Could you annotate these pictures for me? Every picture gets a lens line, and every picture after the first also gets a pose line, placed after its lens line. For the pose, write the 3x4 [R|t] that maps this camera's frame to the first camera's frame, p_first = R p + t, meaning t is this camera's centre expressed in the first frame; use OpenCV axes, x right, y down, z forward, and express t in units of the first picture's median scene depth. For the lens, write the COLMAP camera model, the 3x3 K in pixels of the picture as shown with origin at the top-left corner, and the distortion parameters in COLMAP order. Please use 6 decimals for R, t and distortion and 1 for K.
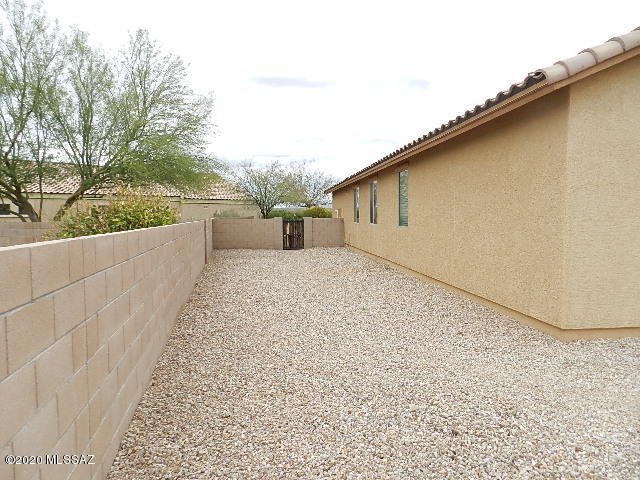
lens RADIAL K [[432.4, 0, 320.0], [0, 432.4, 240.0], [0, 0, 1]] dist [0.007847, -0.000456]
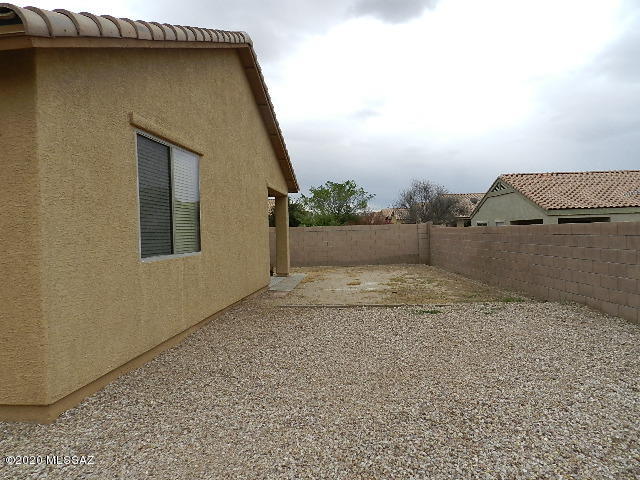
lens RADIAL K [[432.4, 0, 320.0], [0, 432.4, 240.0], [0, 0, 1]] dist [0.007847, -0.000456]
pose [[0.182611, -0.019569, 0.982990, -0.024165], [0.066036, 0.997788, 0.007596, -0.026912], [-0.980965, 0.063526, 0.183500, 0.387955]]
